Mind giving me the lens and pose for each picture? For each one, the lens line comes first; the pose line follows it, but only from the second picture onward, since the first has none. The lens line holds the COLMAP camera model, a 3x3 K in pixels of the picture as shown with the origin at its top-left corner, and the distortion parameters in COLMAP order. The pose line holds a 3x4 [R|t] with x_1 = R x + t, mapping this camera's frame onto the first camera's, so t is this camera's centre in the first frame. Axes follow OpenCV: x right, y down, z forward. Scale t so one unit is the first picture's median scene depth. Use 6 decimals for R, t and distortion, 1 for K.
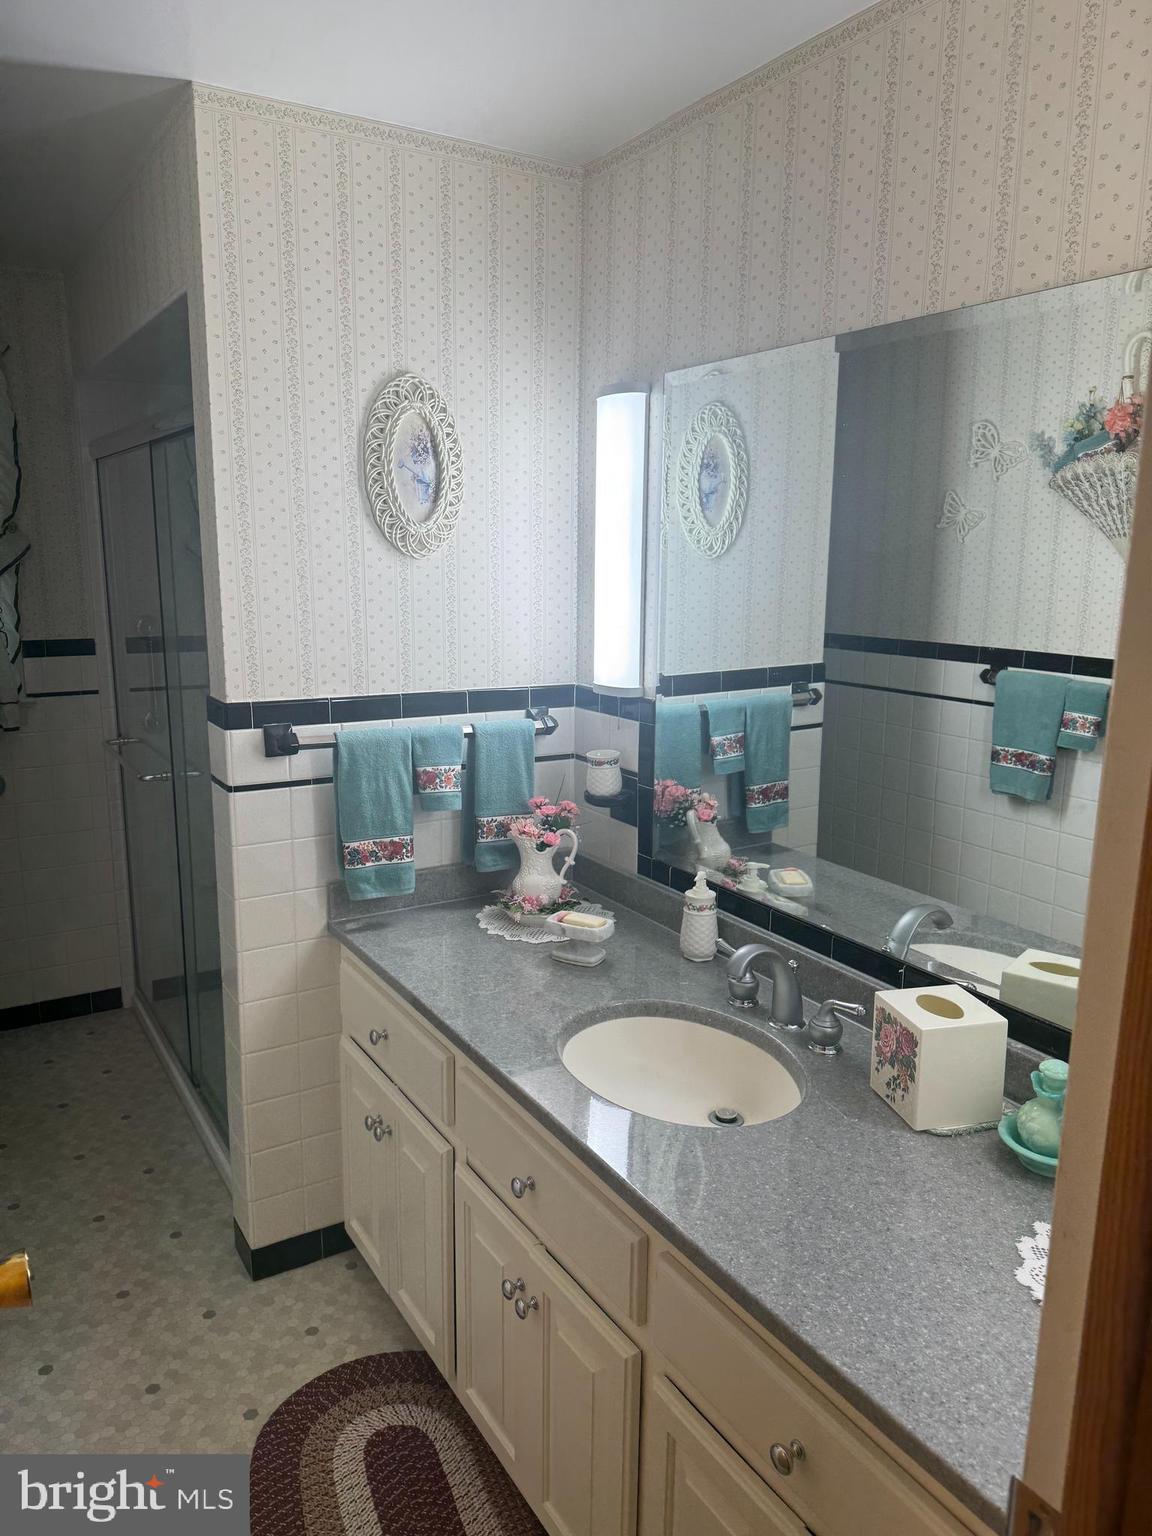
lens RADIAL K [[1063.5, 0, 611.3], [0, 1063.5, 771.2], [0, 0, 1]] dist [0.070218, -0.136241]
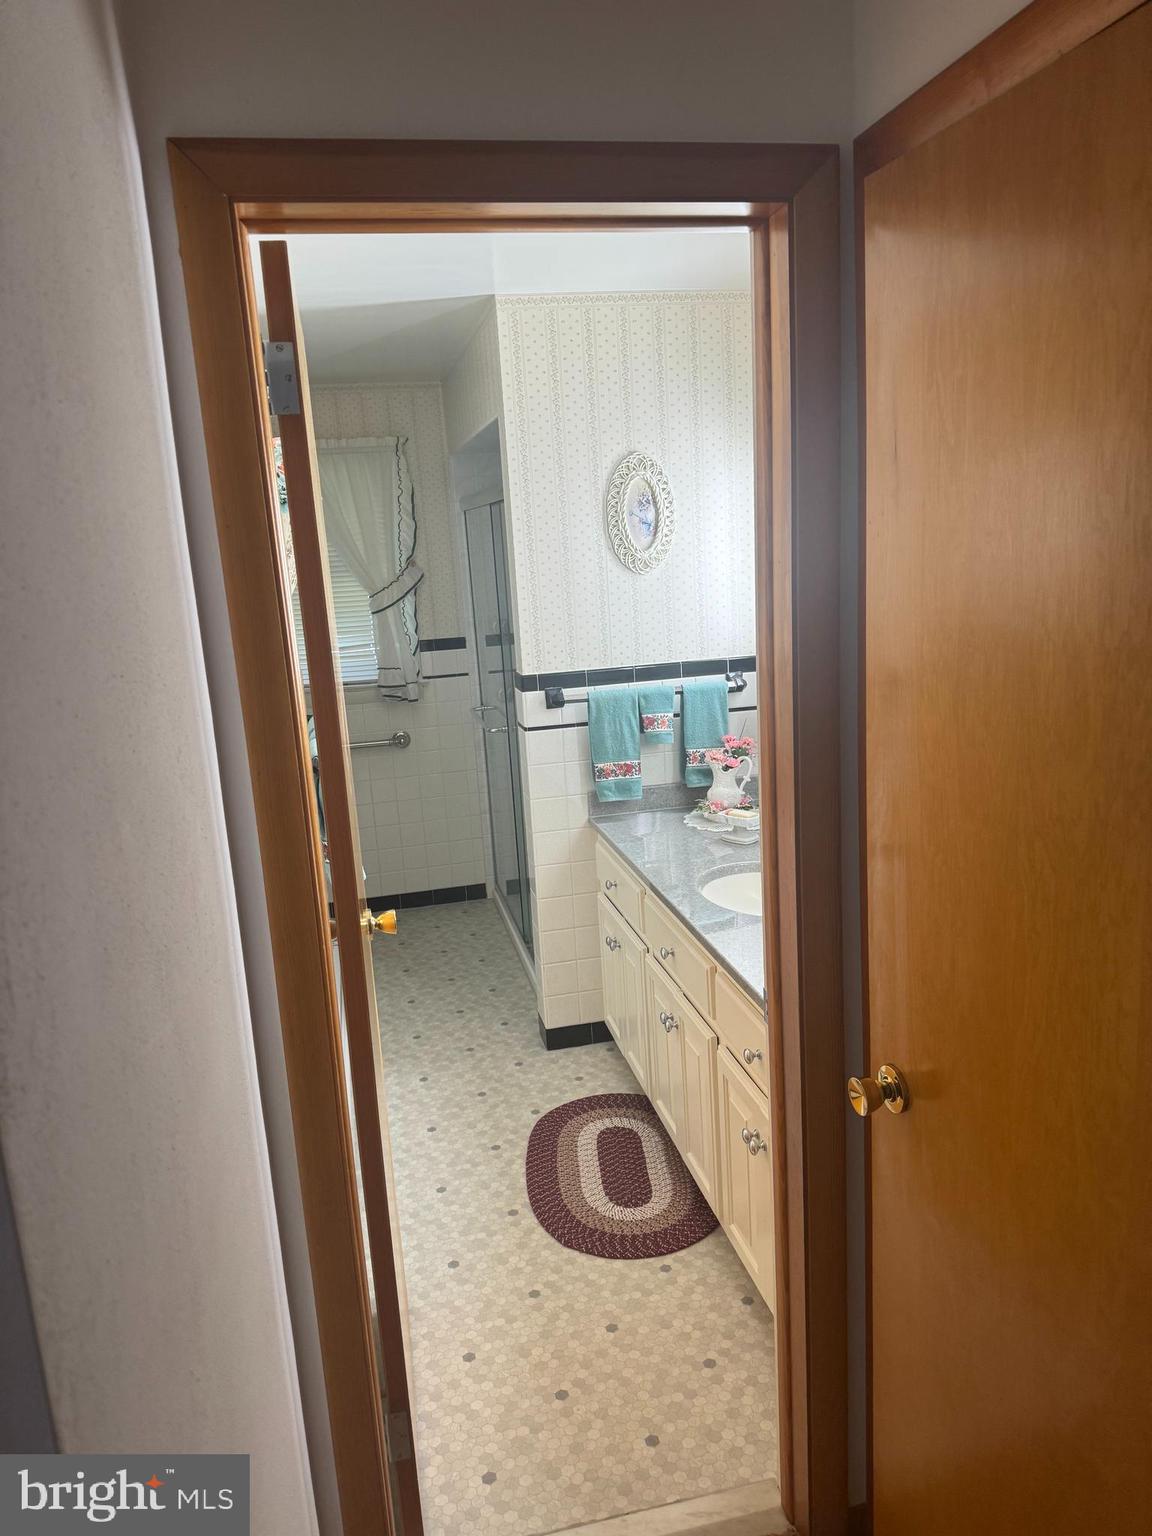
lens RADIAL K [[1106.2, 0, 576.0], [0, 1106.2, 768.0], [0, 0, 1]] dist [-0.002185, -0.001790]
pose [[0.929120, -0.001790, -0.369775, 0.303198], [0.006785, 0.999902, 0.012206, 0.051319], [0.369717, -0.013850, 0.929041, -0.473954]]
